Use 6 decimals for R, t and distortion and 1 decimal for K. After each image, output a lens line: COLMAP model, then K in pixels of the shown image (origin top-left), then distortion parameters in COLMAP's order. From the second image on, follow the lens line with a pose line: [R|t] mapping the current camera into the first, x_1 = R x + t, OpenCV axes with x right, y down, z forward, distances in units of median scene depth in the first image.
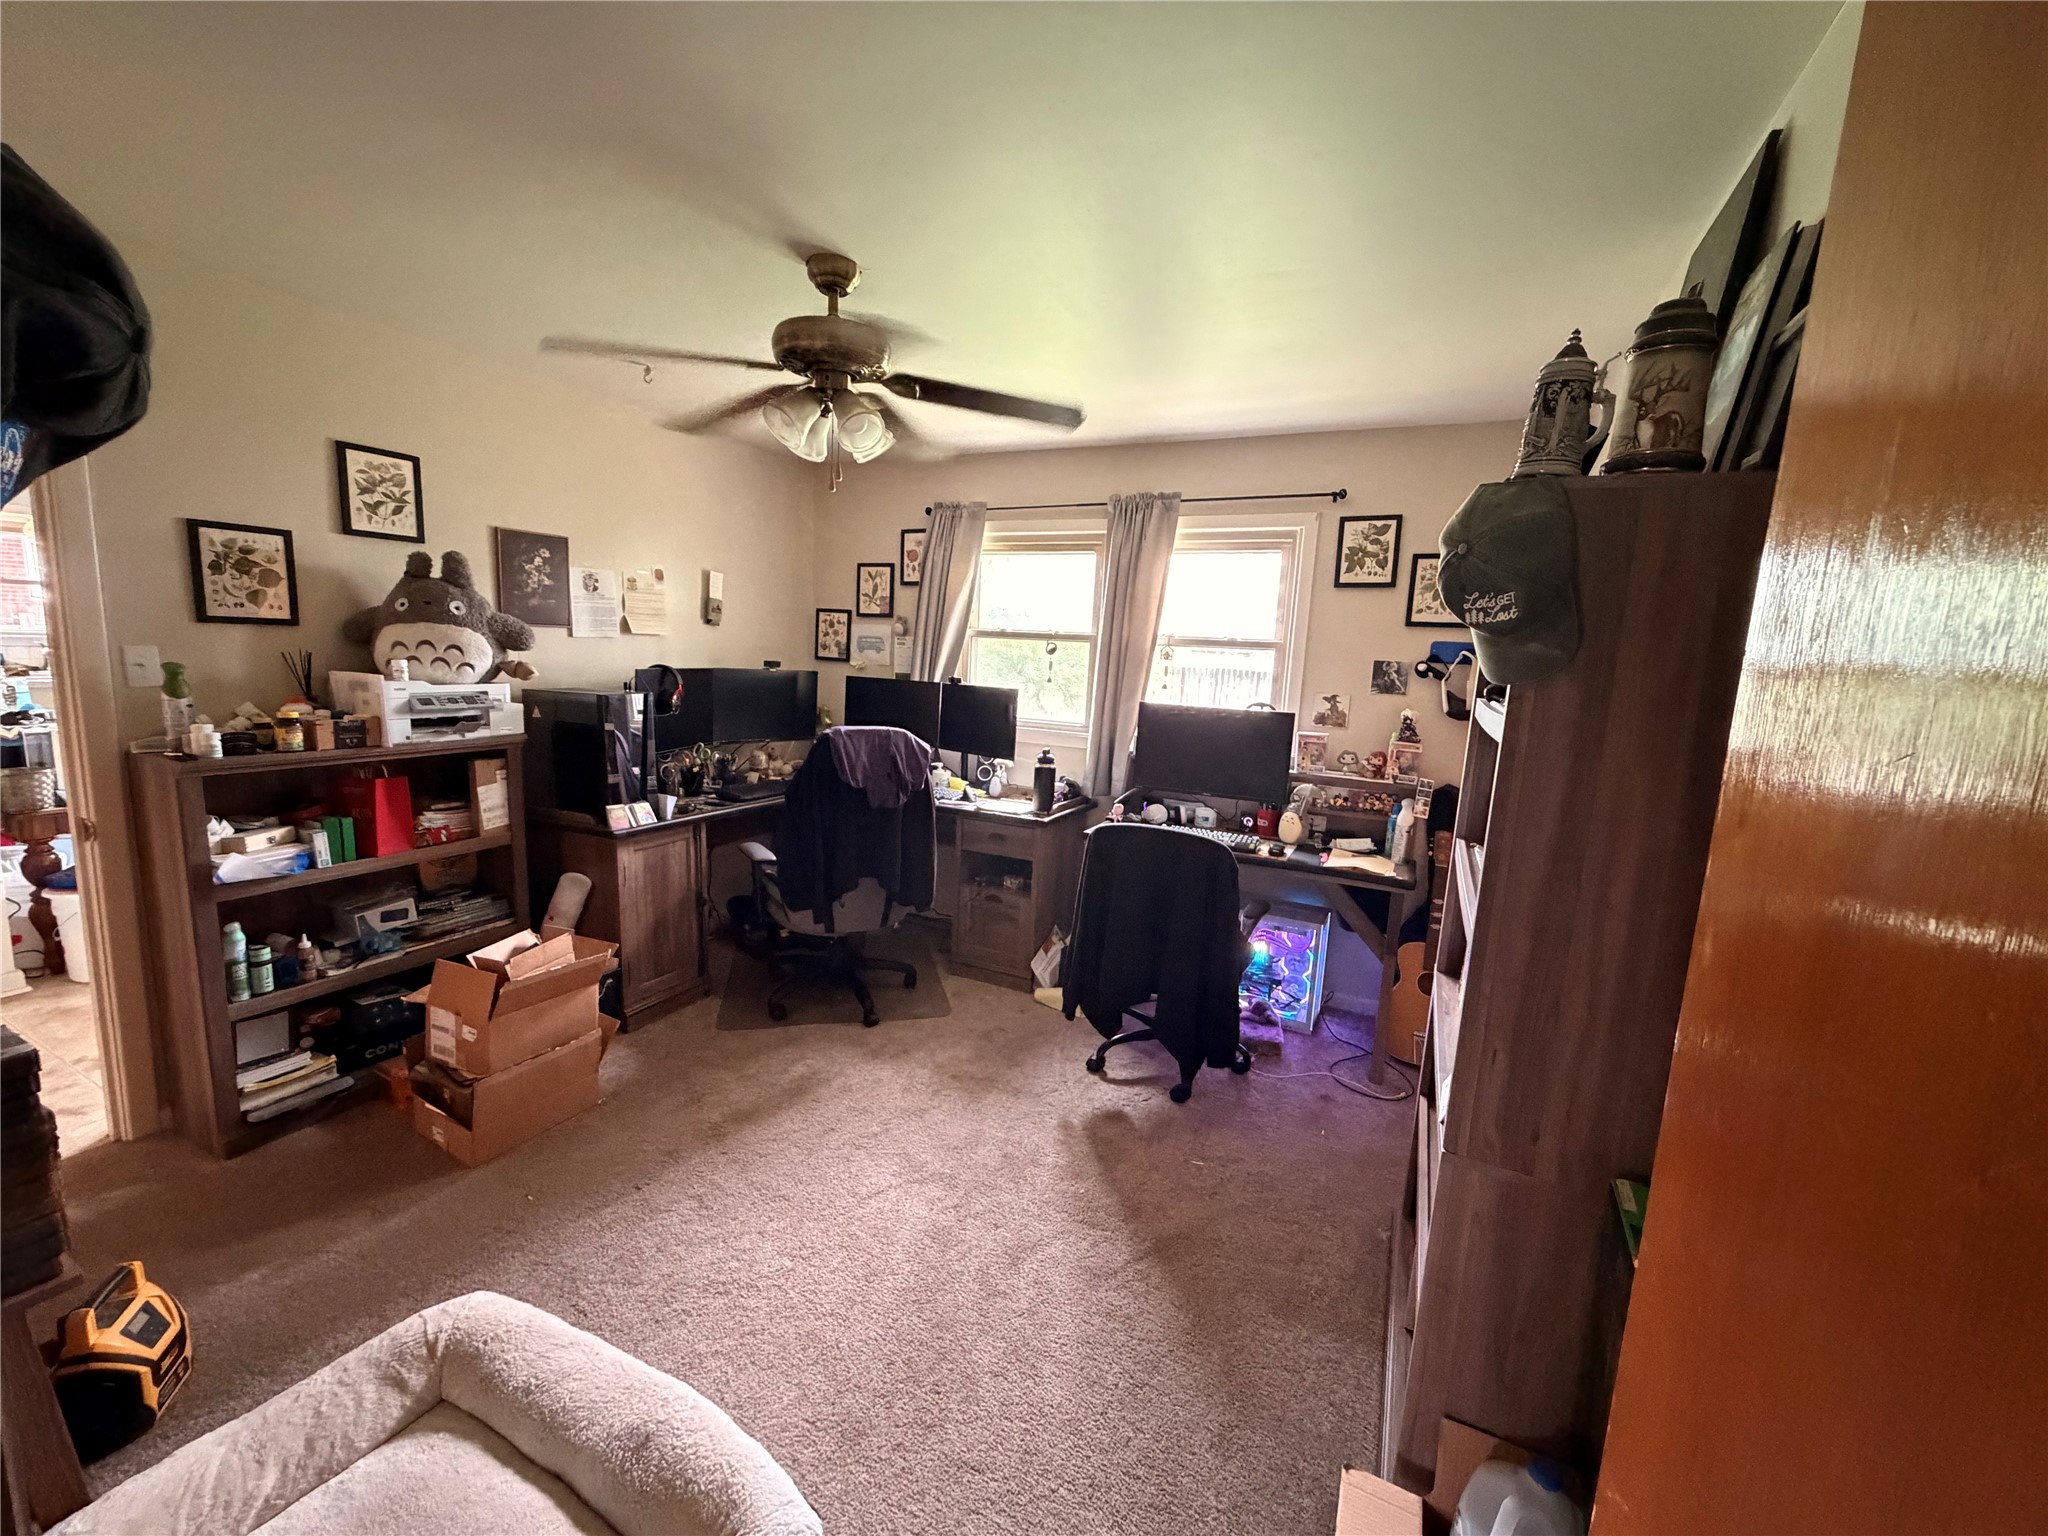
lens RADIAL K [[813.7, 0, 1015.5], [0, 813.7, 764.9], [0, 0, 1]] dist [-0.016077, -0.000075]
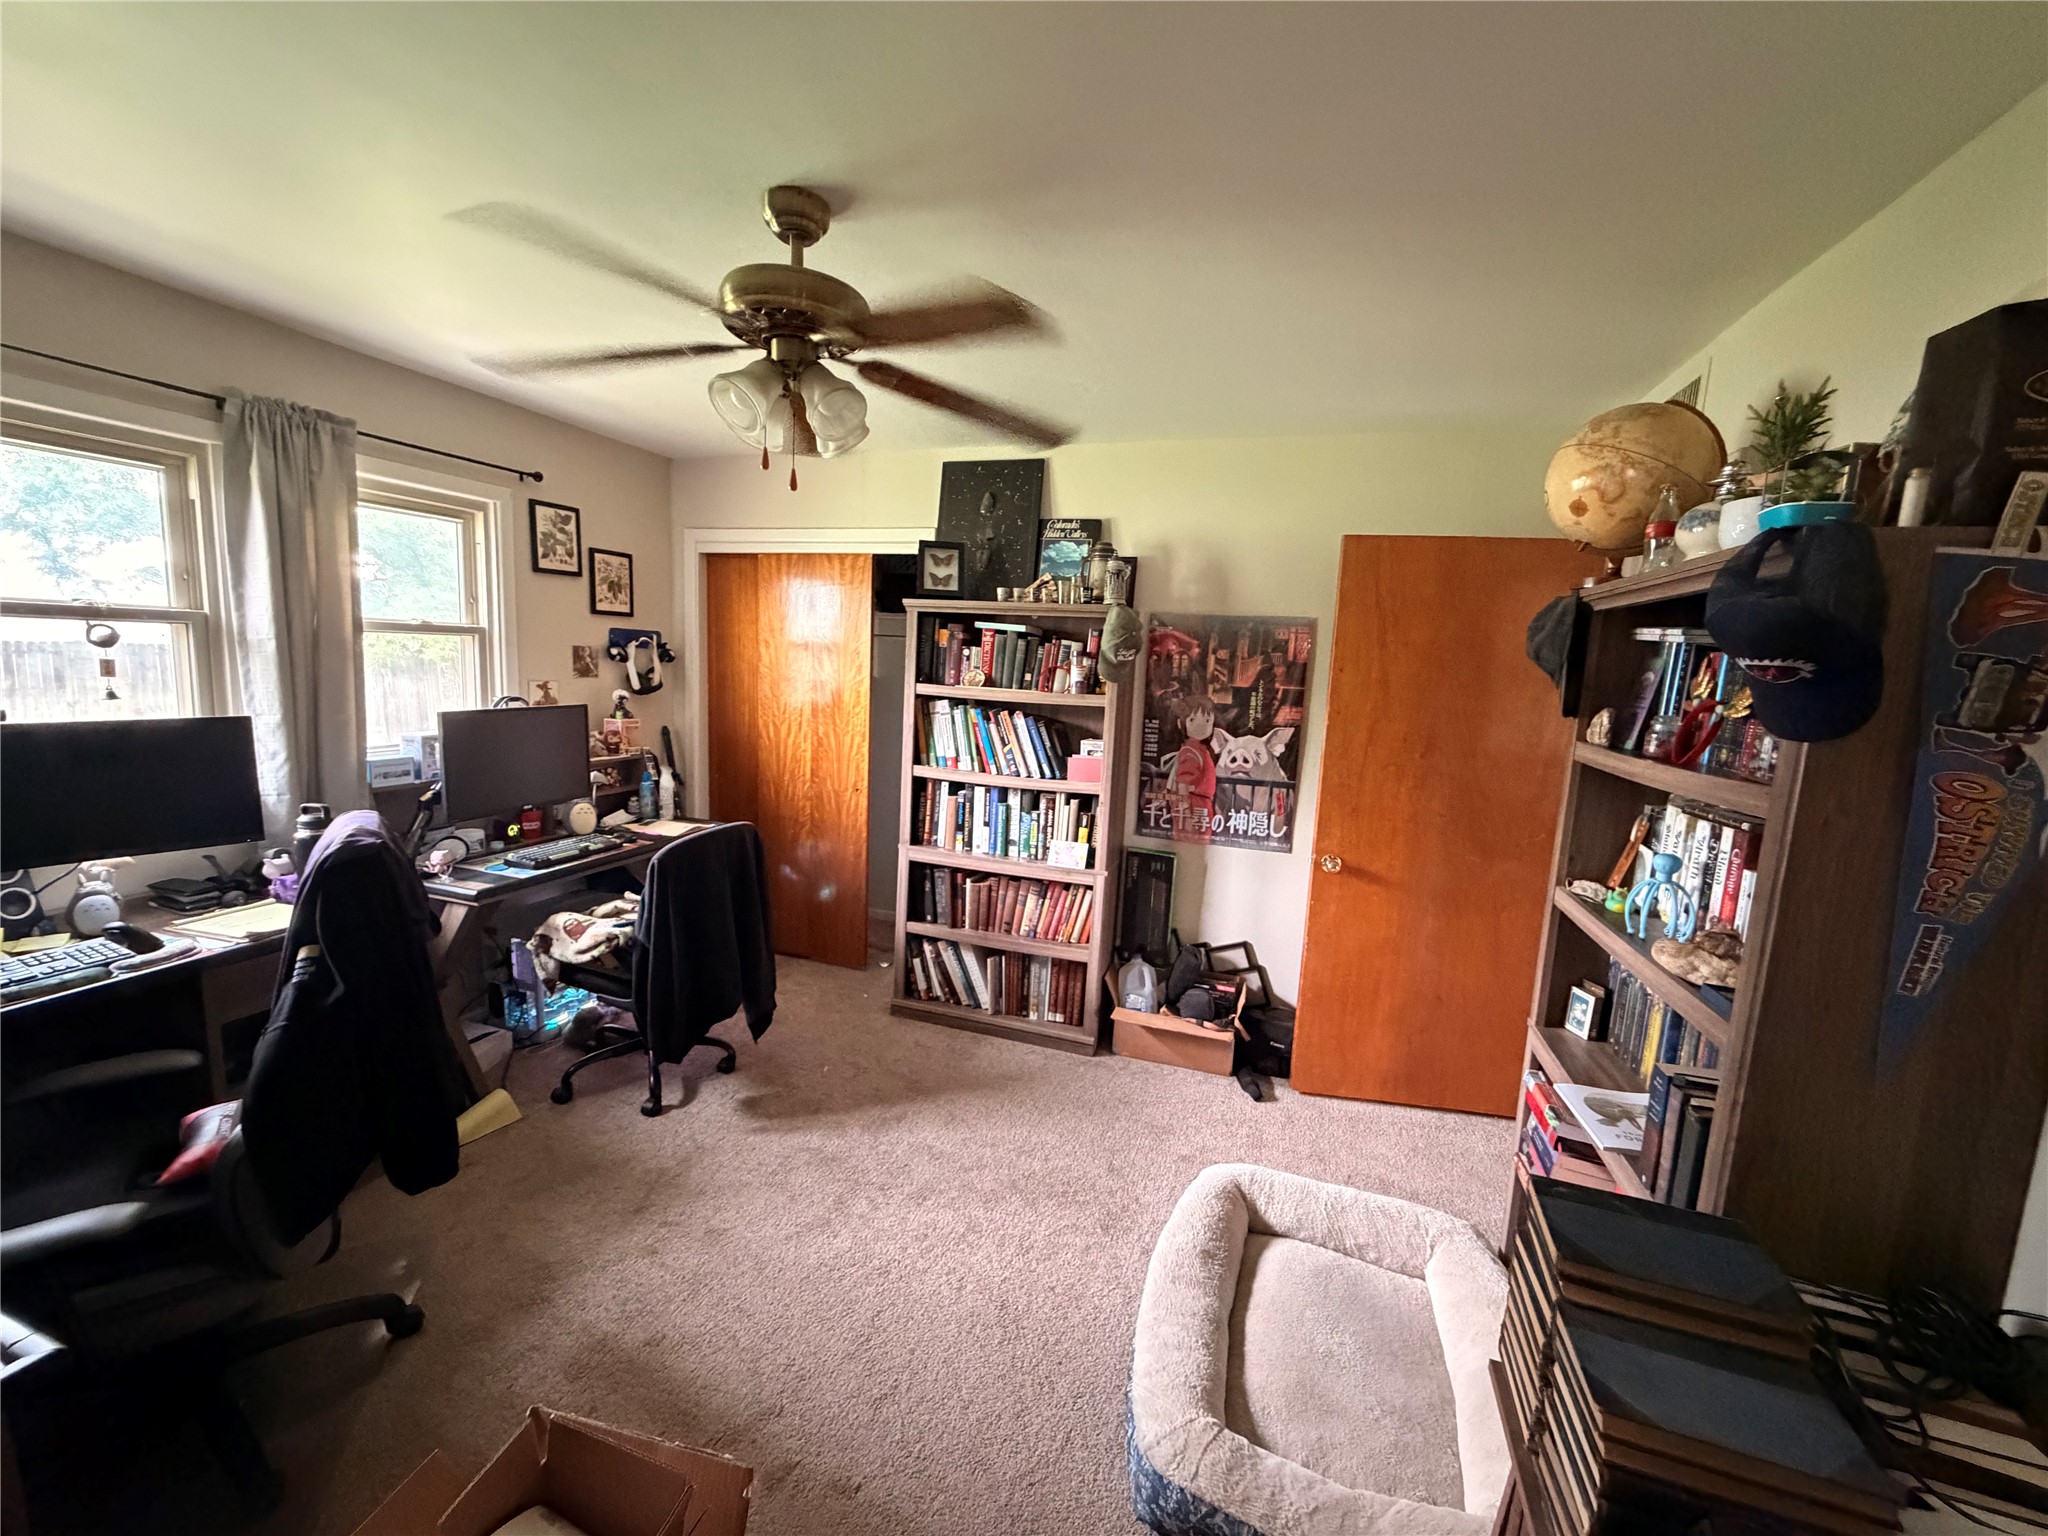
lens RADIAL K [[813.7, 0, 1019.4], [0, 813.7, 764.1], [0, 0, 1]] dist [-0.016077, -0.000075]
pose [[-0.130992, -0.185102, 0.973950, -0.688804], [0.077825, 0.977463, 0.196237, -0.142369], [-0.988324, 0.101503, -0.113634, 0.575244]]
